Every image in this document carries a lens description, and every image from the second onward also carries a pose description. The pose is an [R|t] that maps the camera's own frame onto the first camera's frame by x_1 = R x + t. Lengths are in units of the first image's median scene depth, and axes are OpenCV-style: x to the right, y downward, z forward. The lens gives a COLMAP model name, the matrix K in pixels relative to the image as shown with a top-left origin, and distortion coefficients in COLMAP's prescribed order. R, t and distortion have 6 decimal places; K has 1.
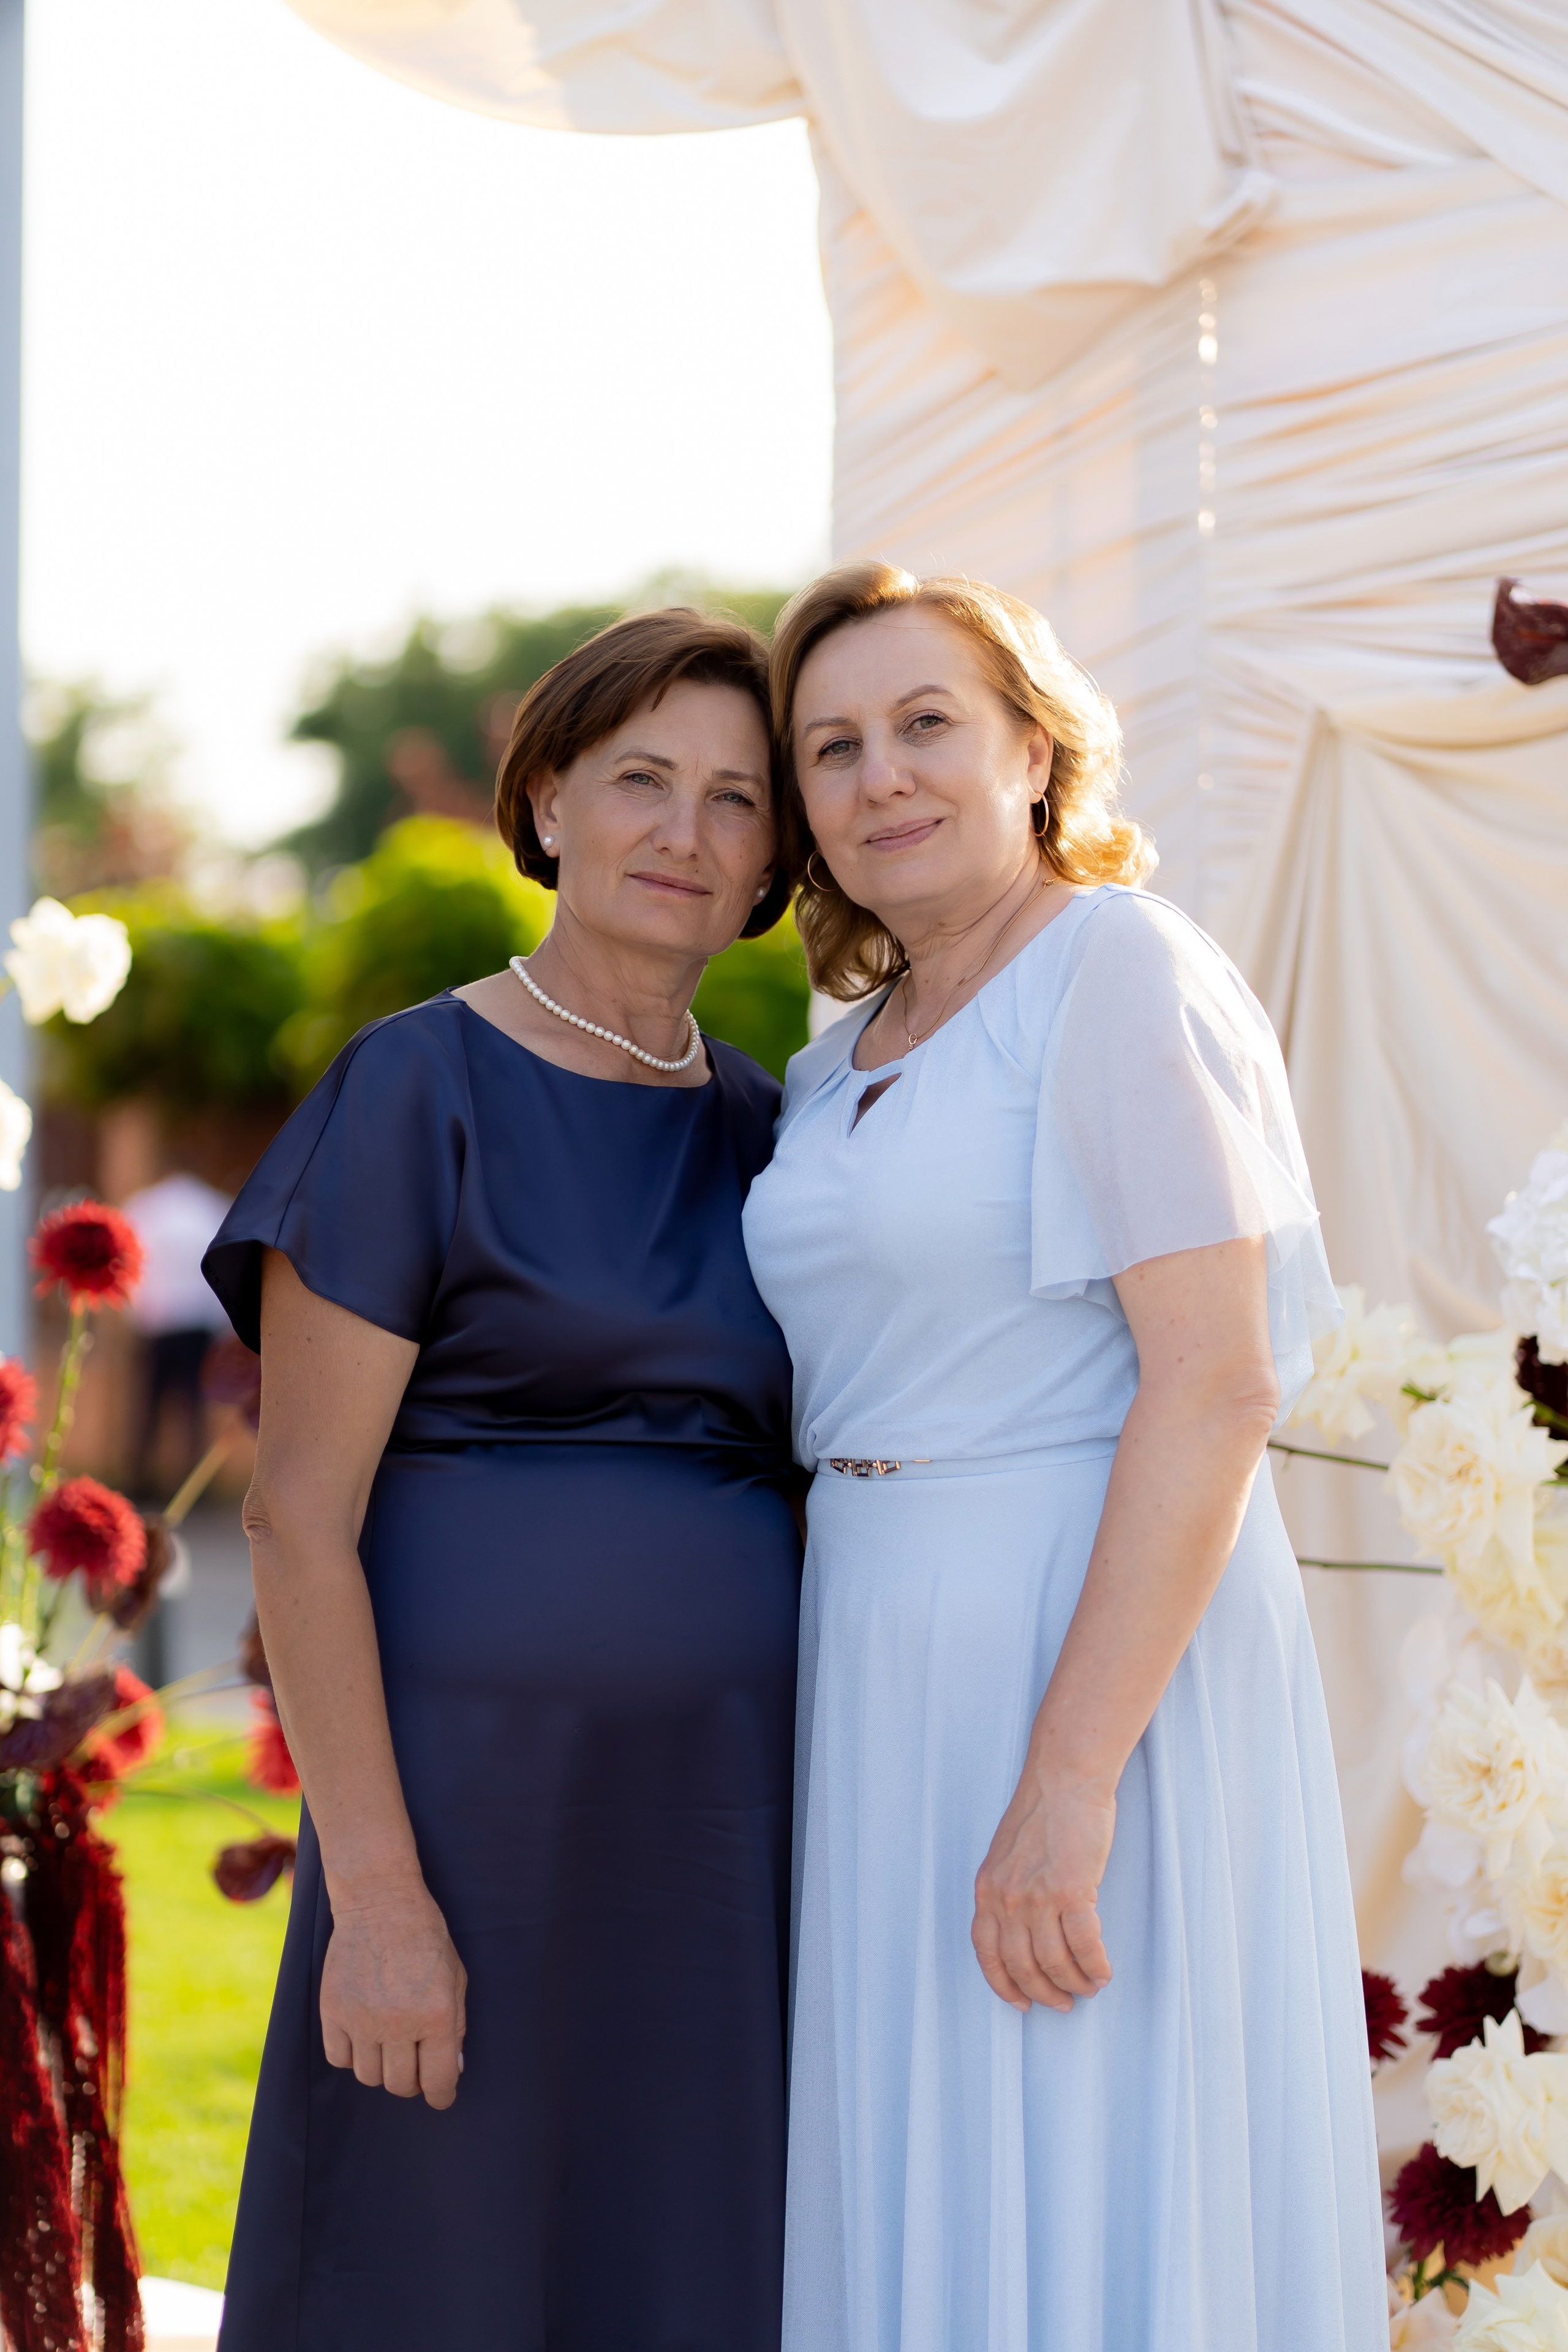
lens RADIAL K [[5840.5, 0, 780.4], [0, 5840.5, 1186.2], [0, 0, 1]] dist [0.087213, 0.000000]
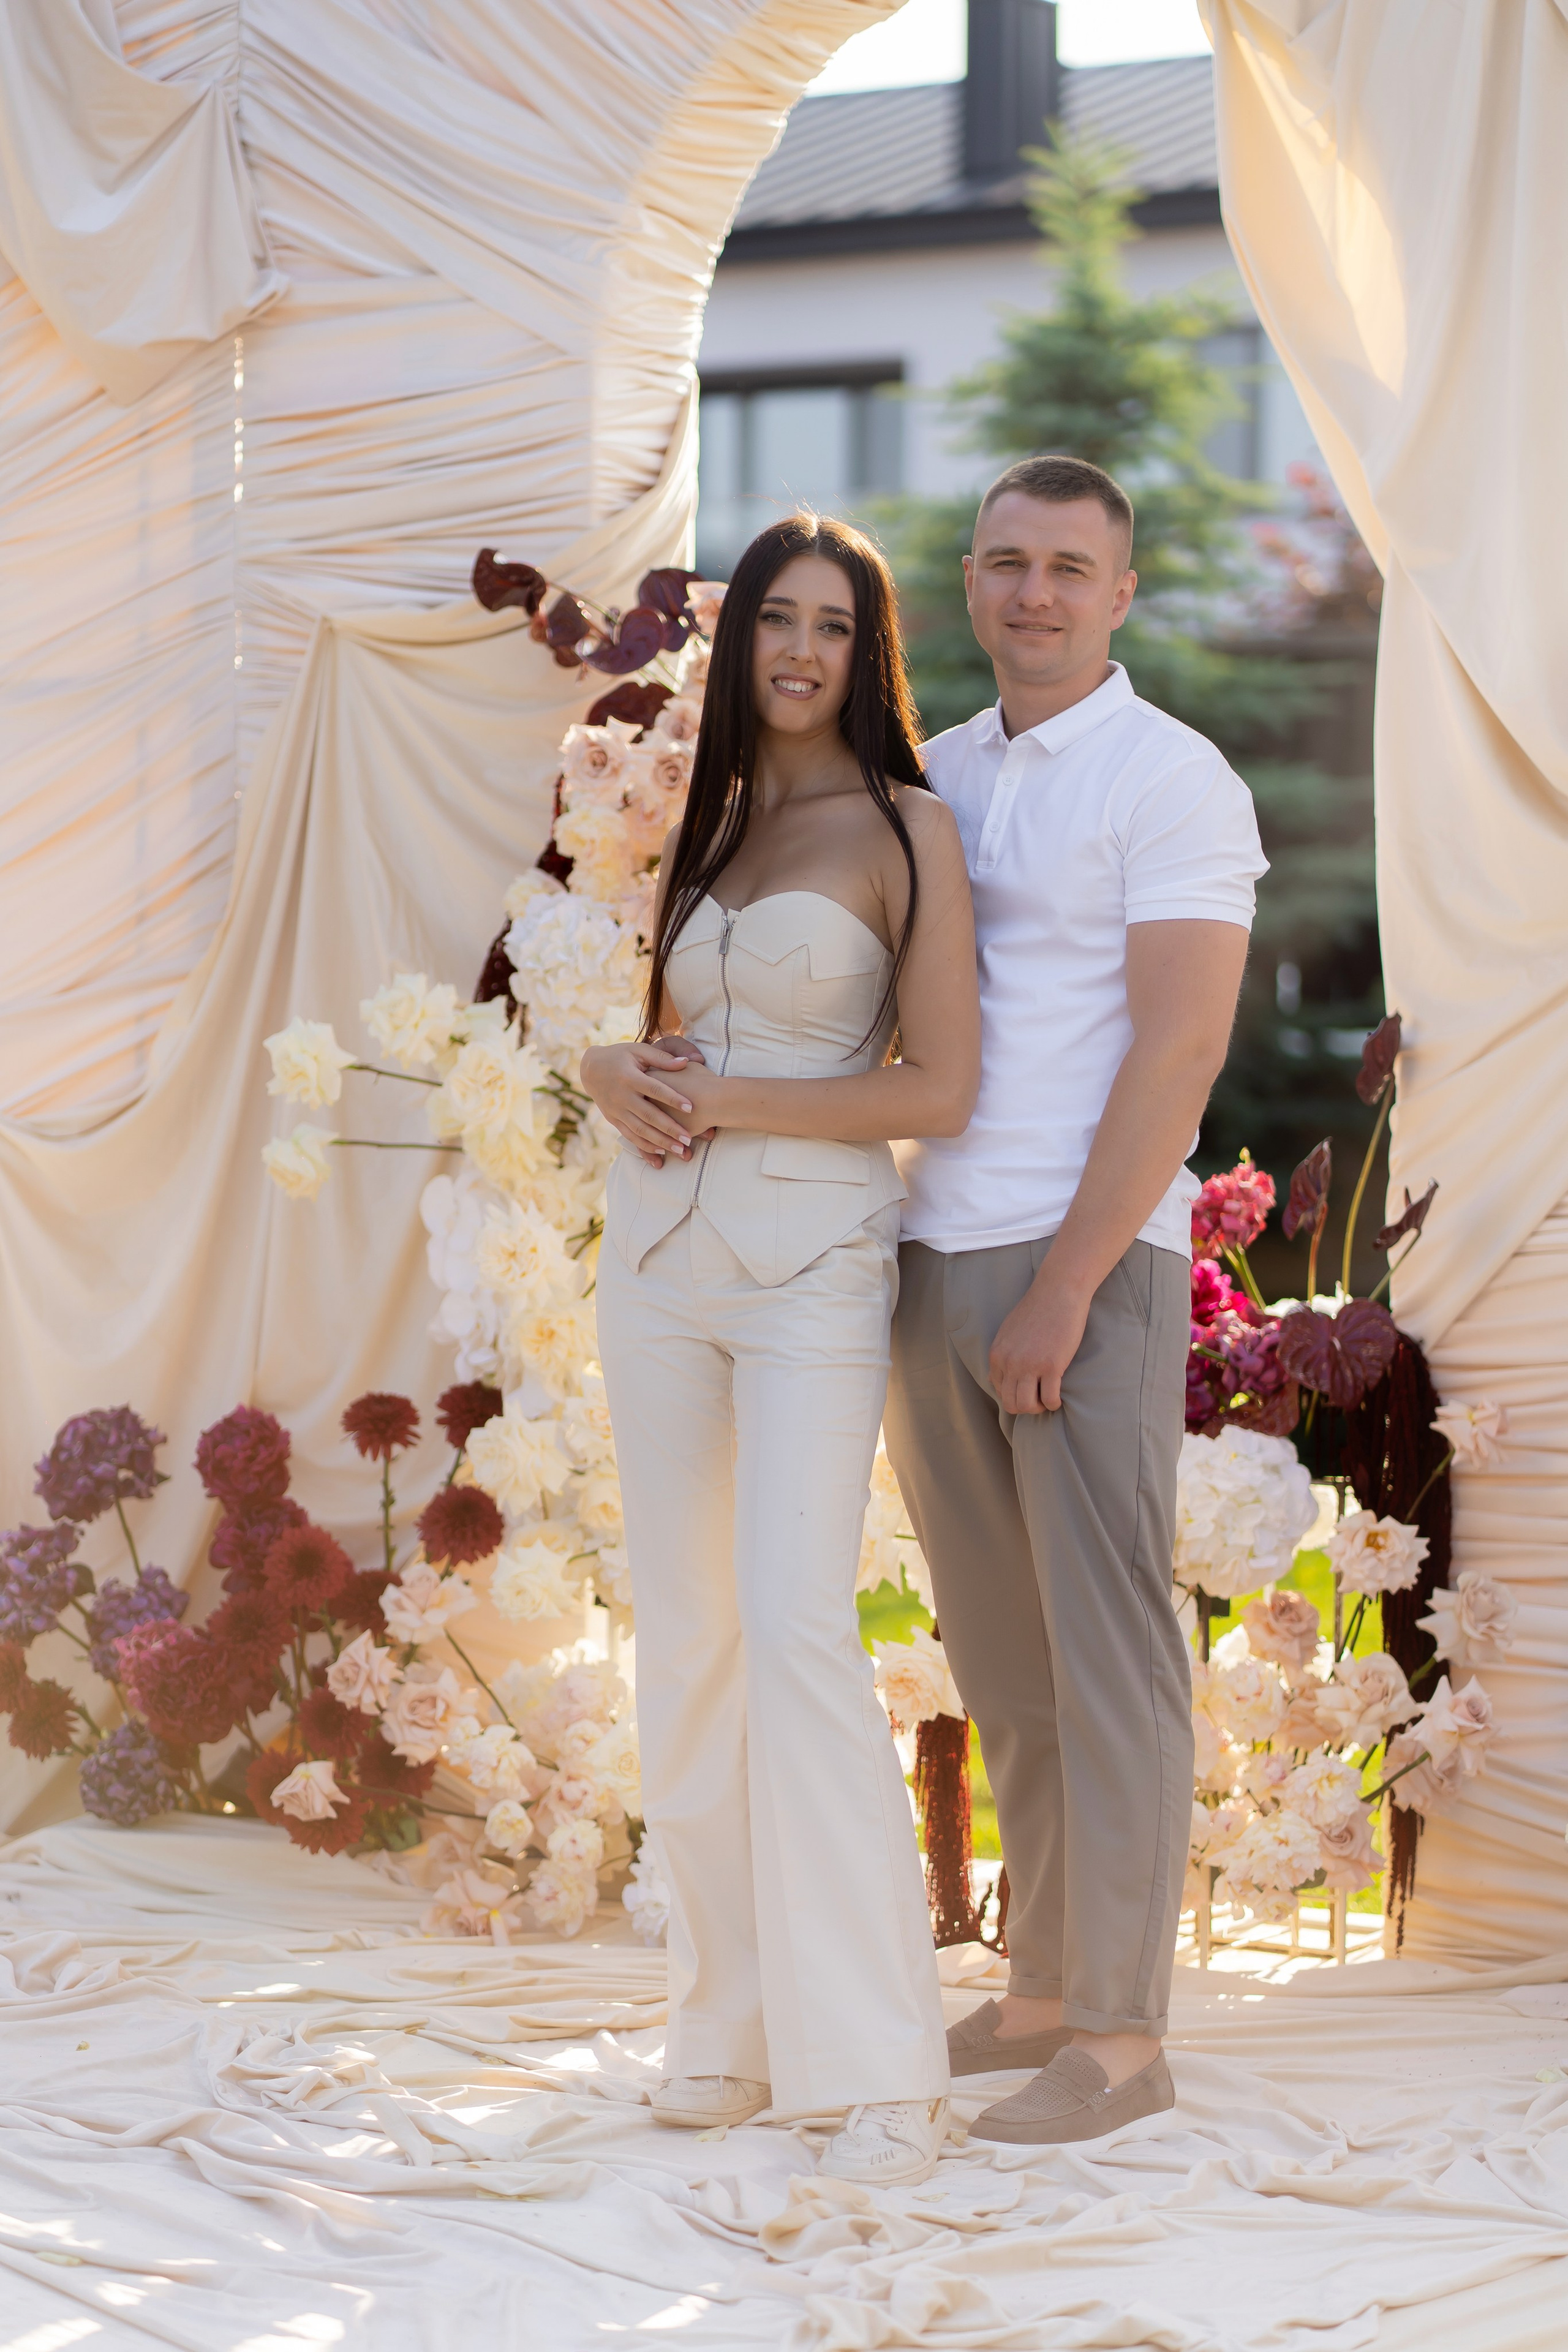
lens RADIAL K [[5840.5, 0, 780.1], [0, 5840.5, 1168.3], [0, 0, 1]] dist [0.087213, 0.000000]
pose [[0.958915, -0.013710, 0.283361, -0.291171], [0.003960, 0.999381, 0.034951, 0.014975], [-0.283665, -0.032393, 0.958376, -0.671431]]
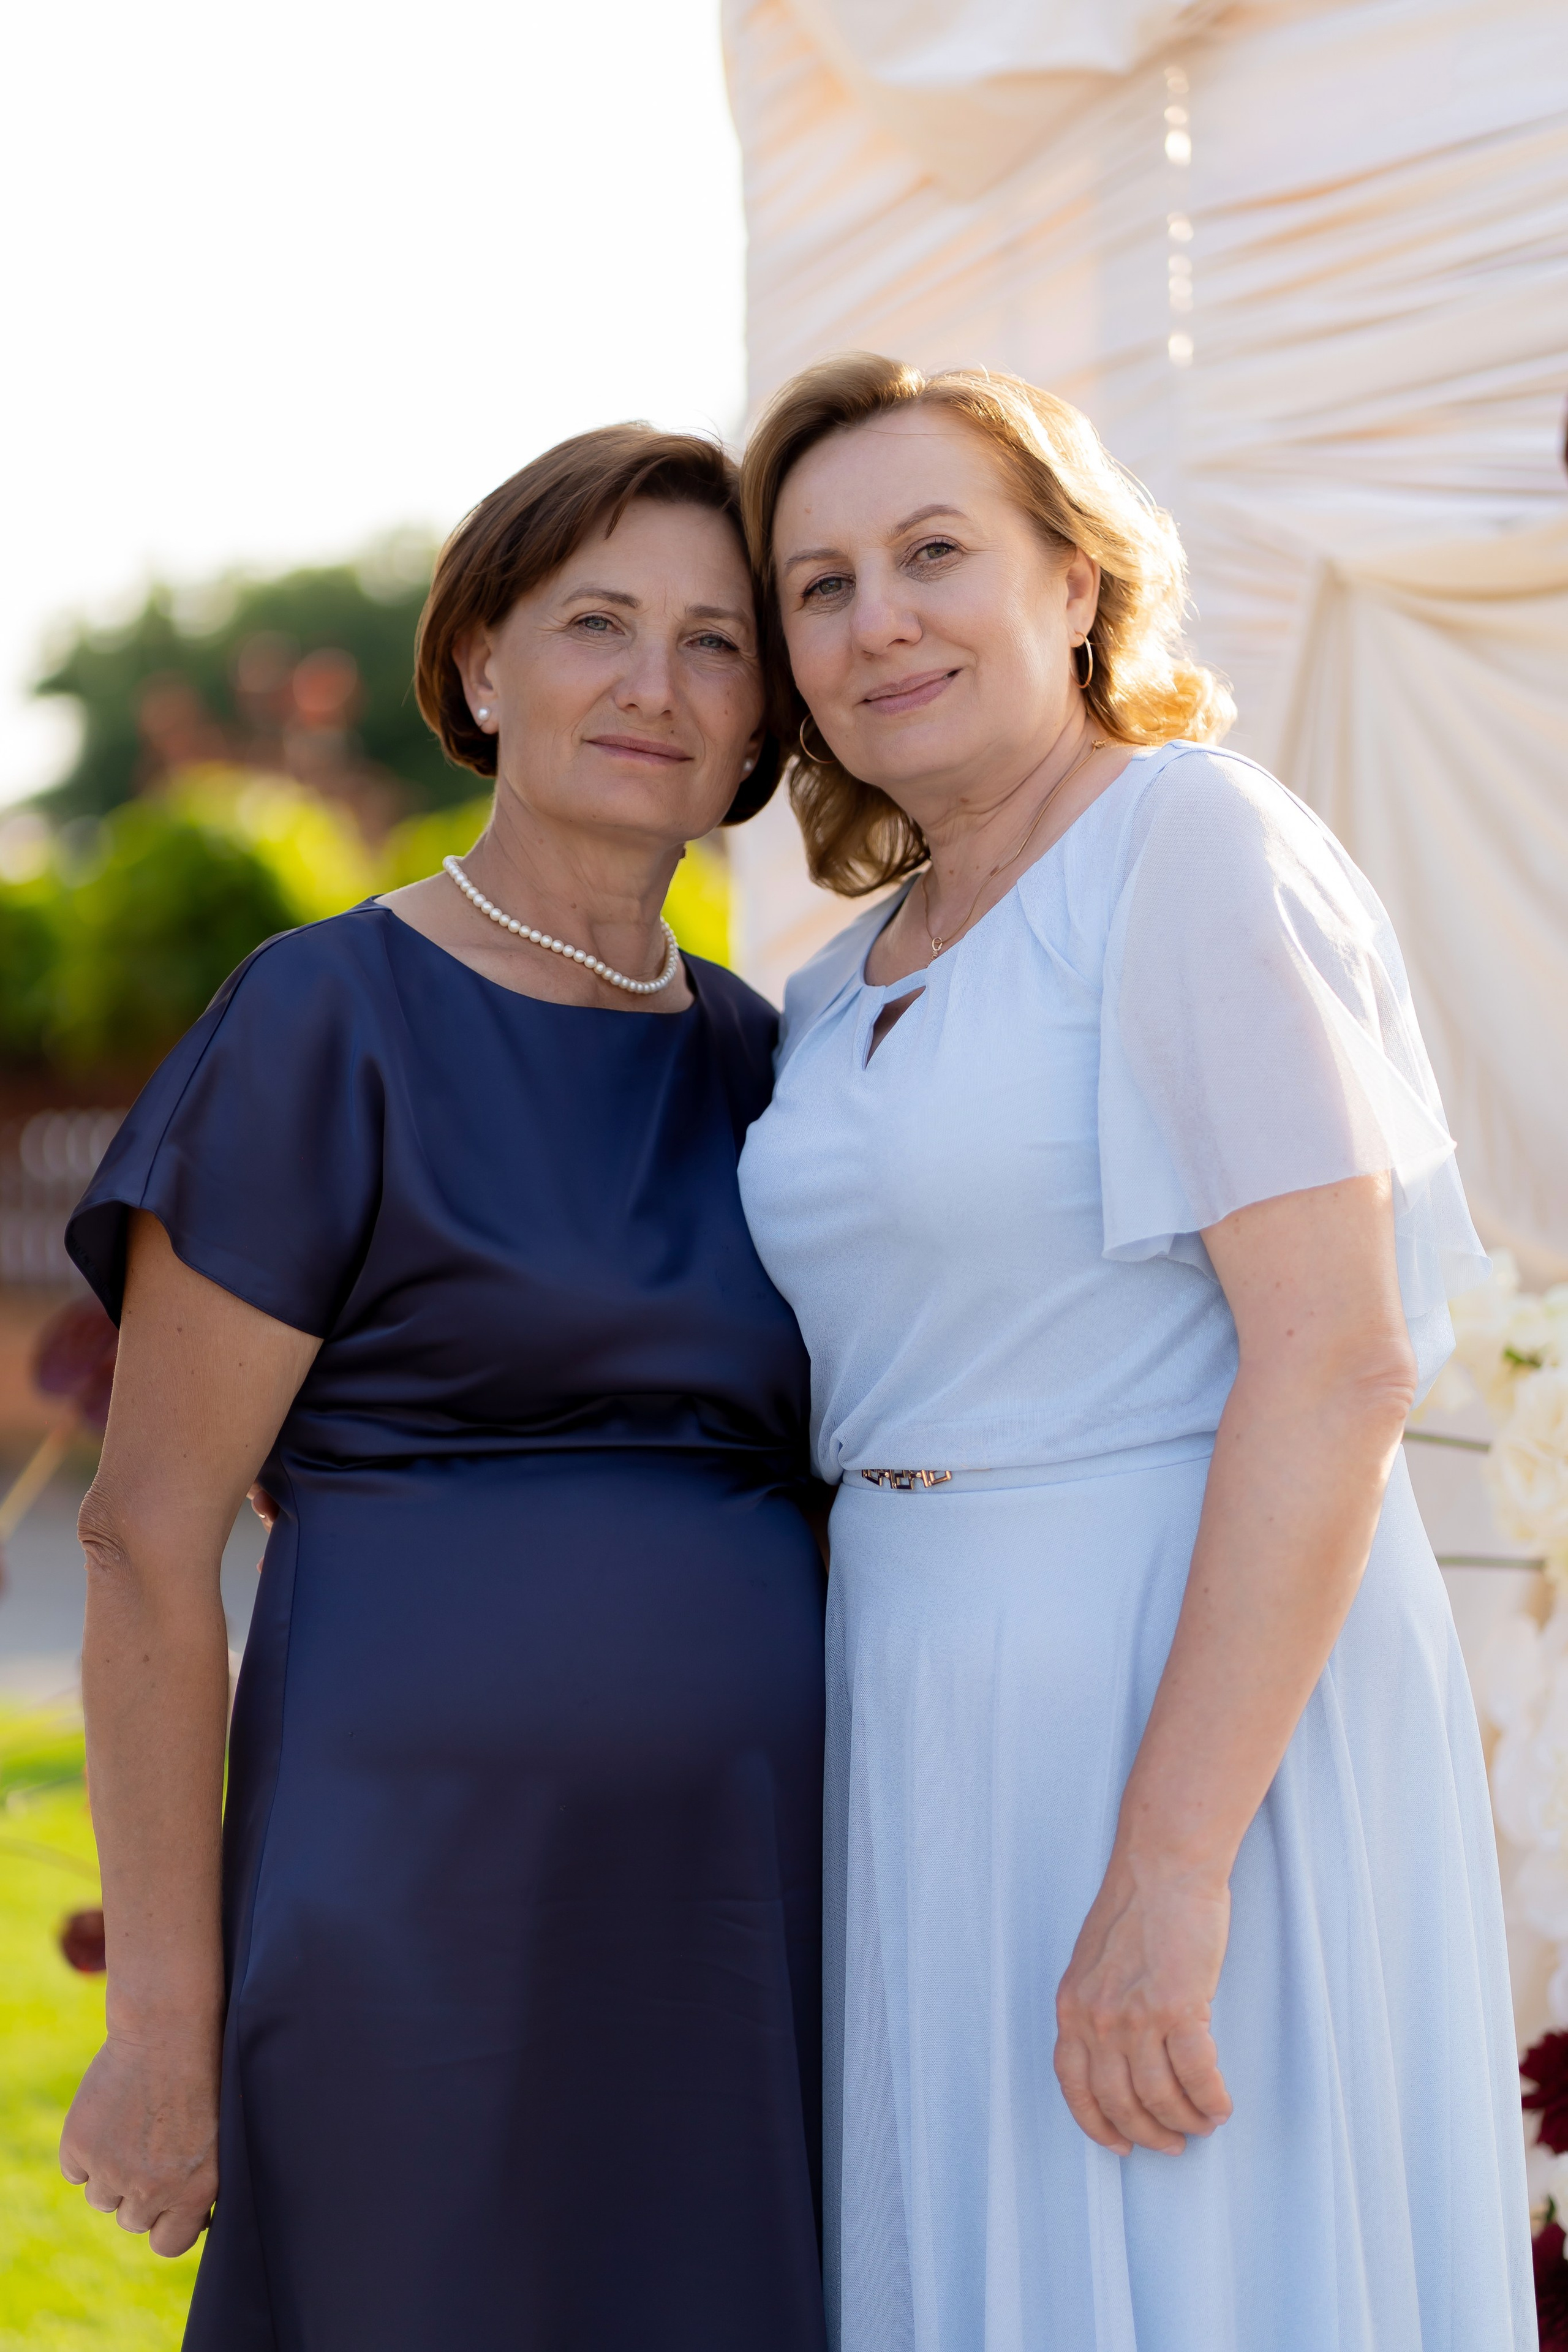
lens RADIAL K [[5840.5, 0, 874.6], [0, 5840.5, 1088.8], [0, 0, 1]] dist [0.087213, 0.000000]
pose [[0.998320, -0.028580, 0.050407, -0.024017], [0.028922, 0.999563, -0.006065, -0.000439], [-0.050212, 0.007512, 0.998710, 0.176874]]
